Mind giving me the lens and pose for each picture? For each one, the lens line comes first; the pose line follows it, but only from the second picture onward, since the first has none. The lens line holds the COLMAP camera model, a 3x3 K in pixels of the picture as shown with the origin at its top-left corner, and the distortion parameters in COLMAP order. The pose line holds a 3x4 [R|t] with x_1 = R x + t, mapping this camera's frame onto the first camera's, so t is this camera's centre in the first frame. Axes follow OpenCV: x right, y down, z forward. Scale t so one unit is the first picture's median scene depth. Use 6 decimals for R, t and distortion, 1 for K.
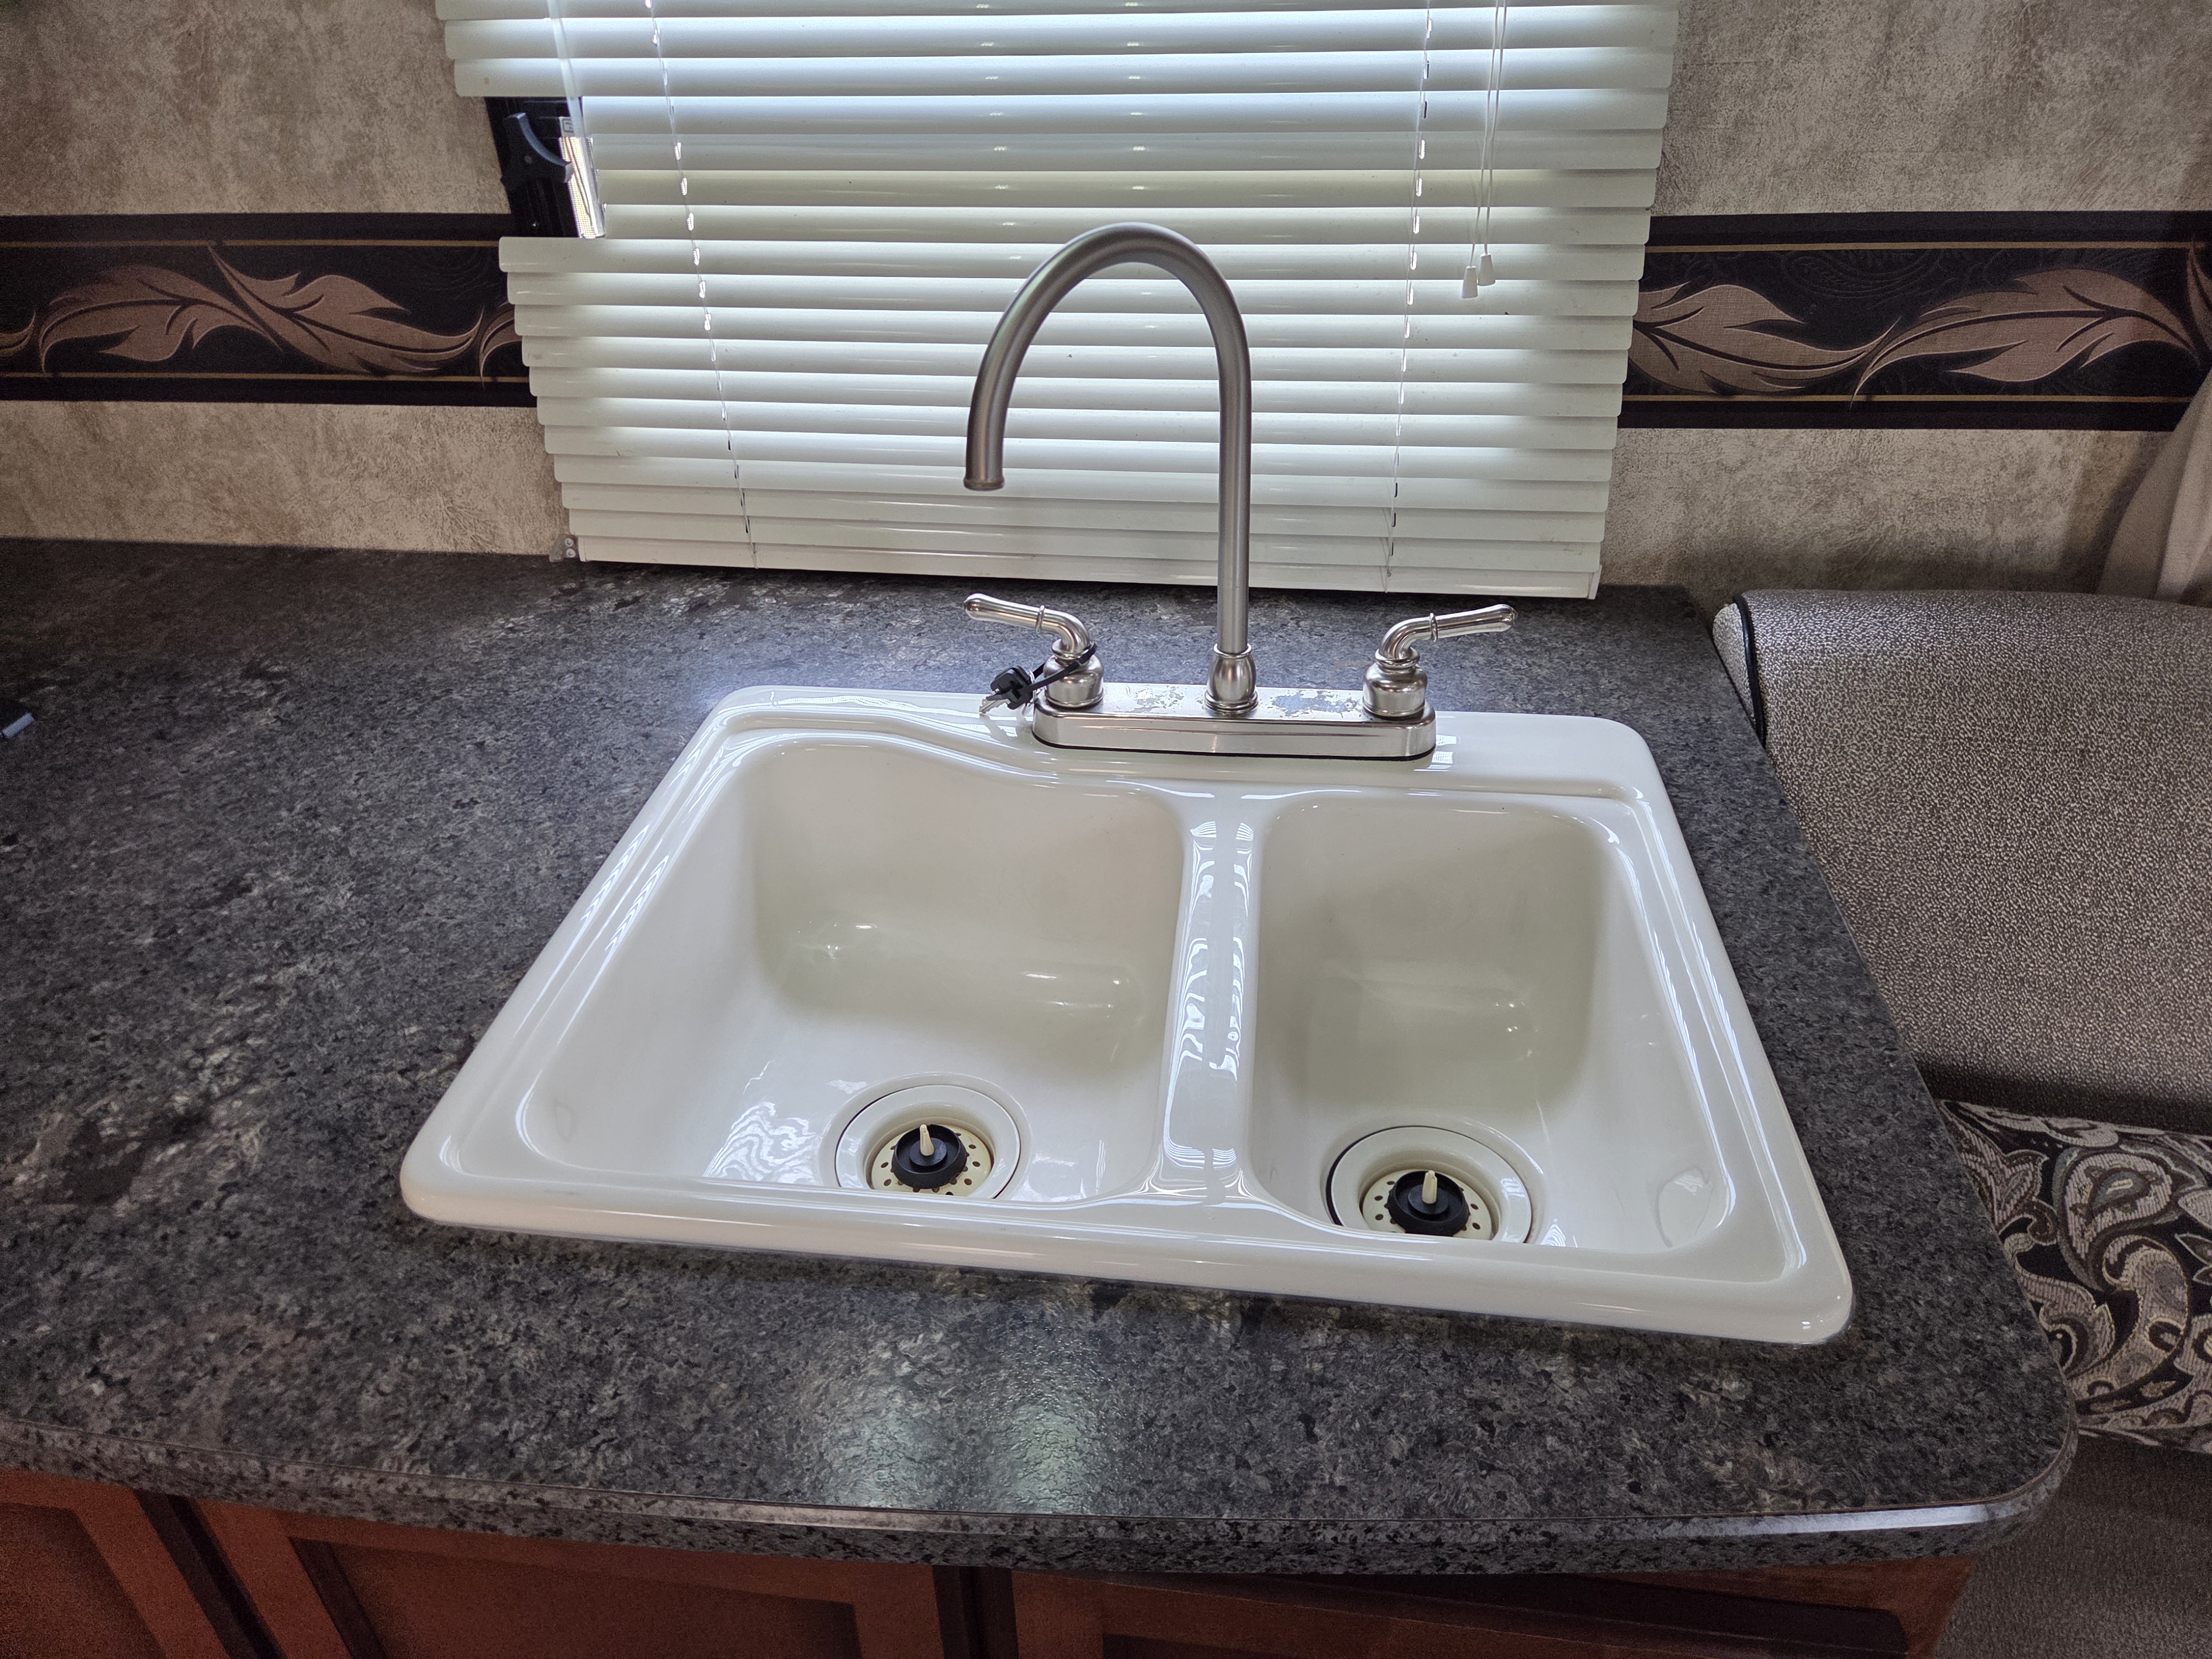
lens RADIAL K [[1478.0, 0, 1087.5], [0, 1478.0, 802.1], [0, 0, 1]] dist [0.075237, -0.070573]
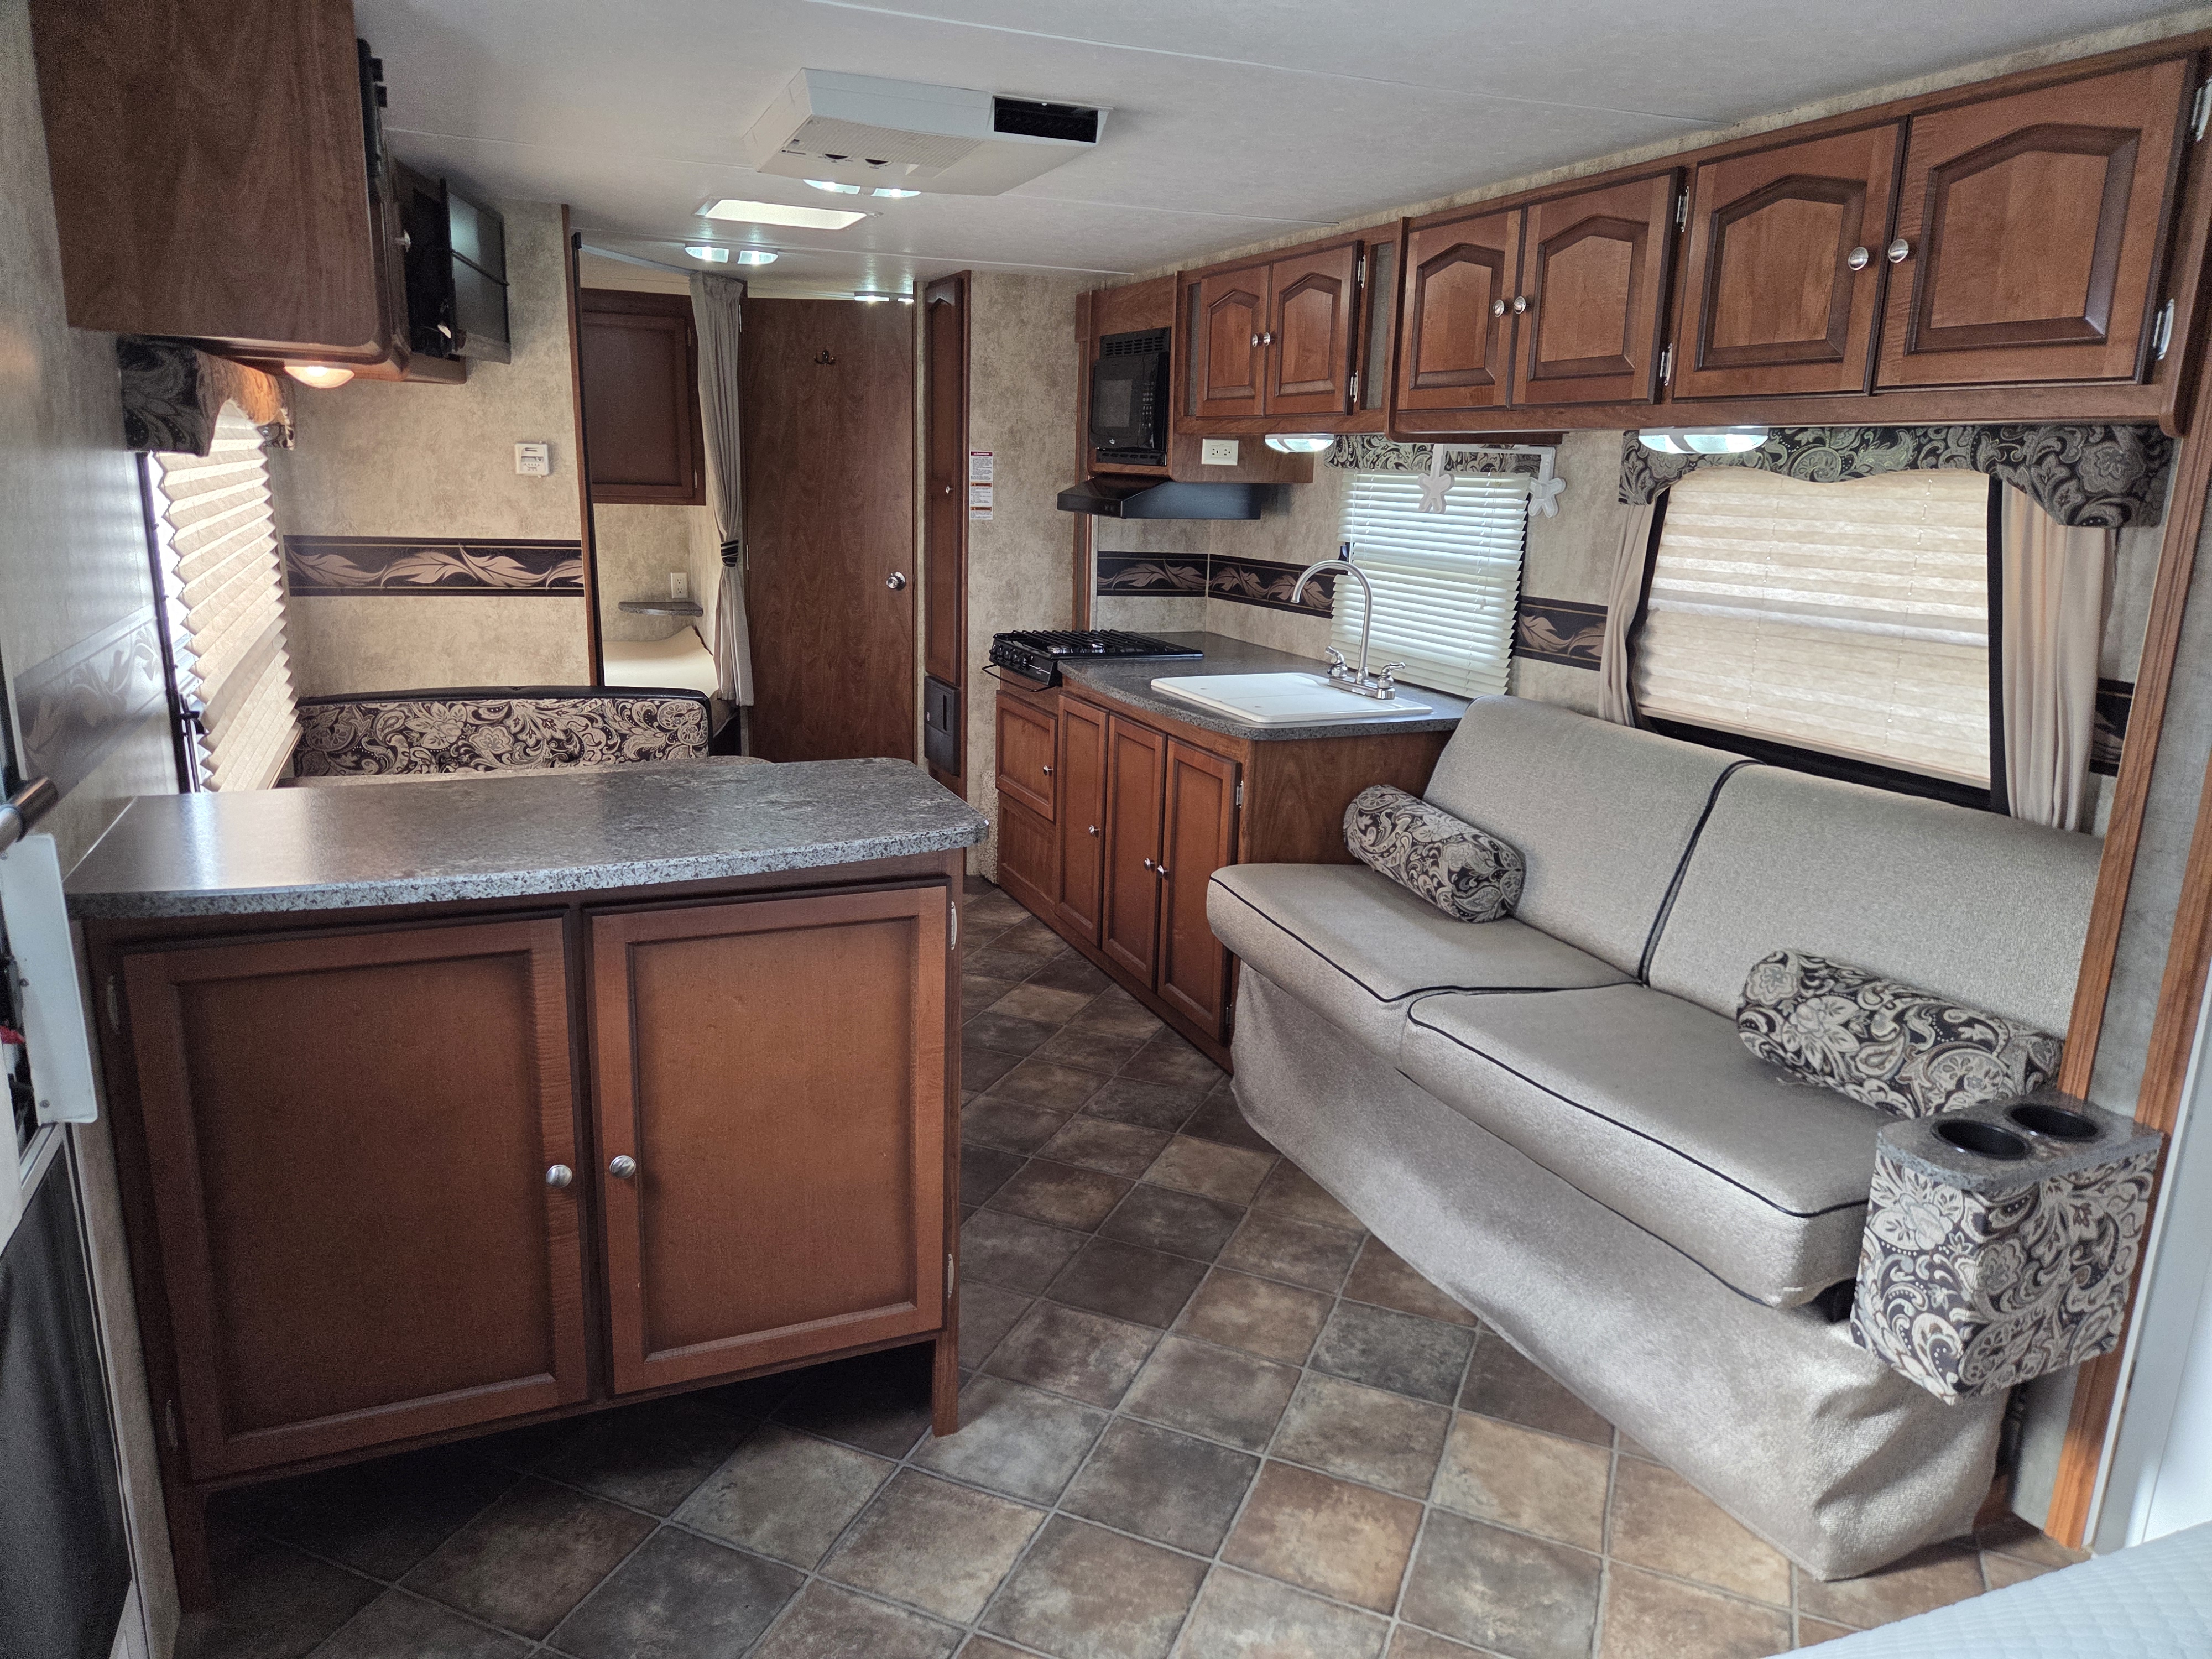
lens RADIAL K [[1504.6, 0, 1096.1], [0, 1504.6, 829.4], [0, 0, 1]] dist [0.078508, -0.136753]
pose [[0.503257, 0.244557, -0.828809, 2.831865], [-0.490708, 0.870352, -0.041145, 0.700858], [0.711293, 0.427410, 0.558017, -1.409985]]
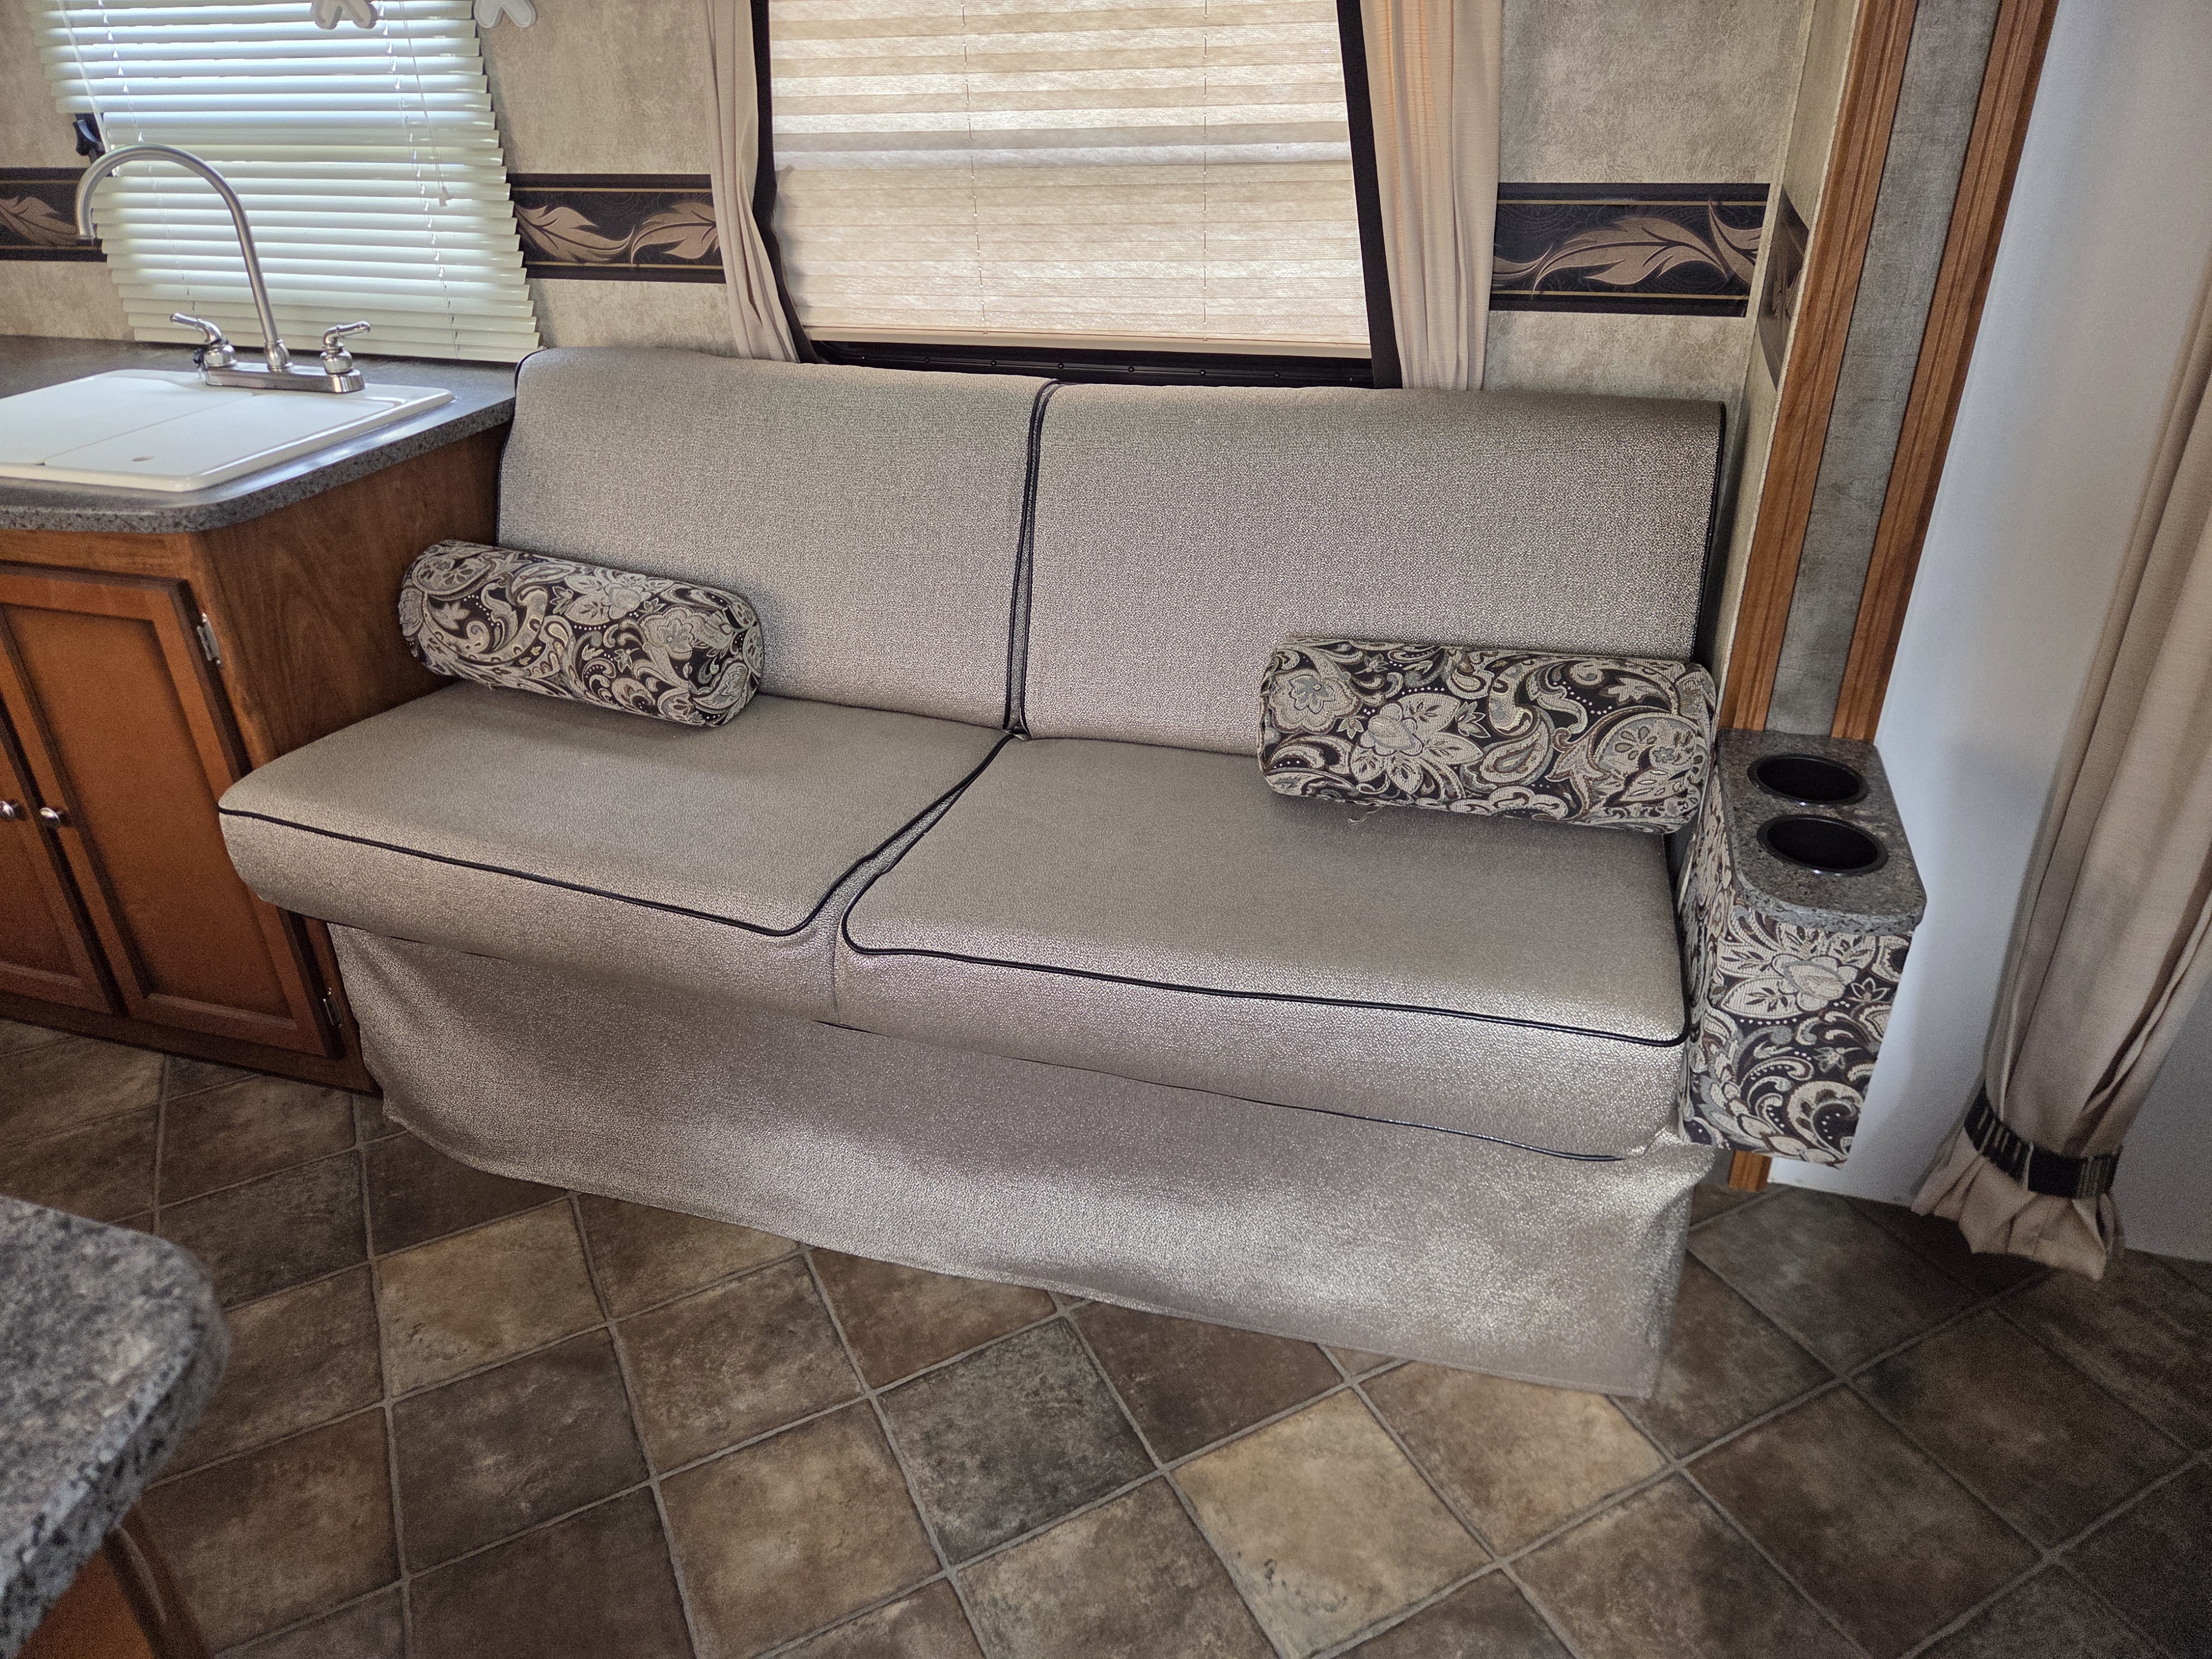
lens RADIAL K [[1478.0, 0, 1087.5], [0, 1478.0, 802.1], [0, 0, 1]] dist [0.075237, -0.070573]
pose [[0.983727, 0.085299, -0.158128, 1.535317], [-0.095067, 0.993936, -0.055265, 0.530363], [0.152456, 0.069398, 0.985871, -0.907839]]
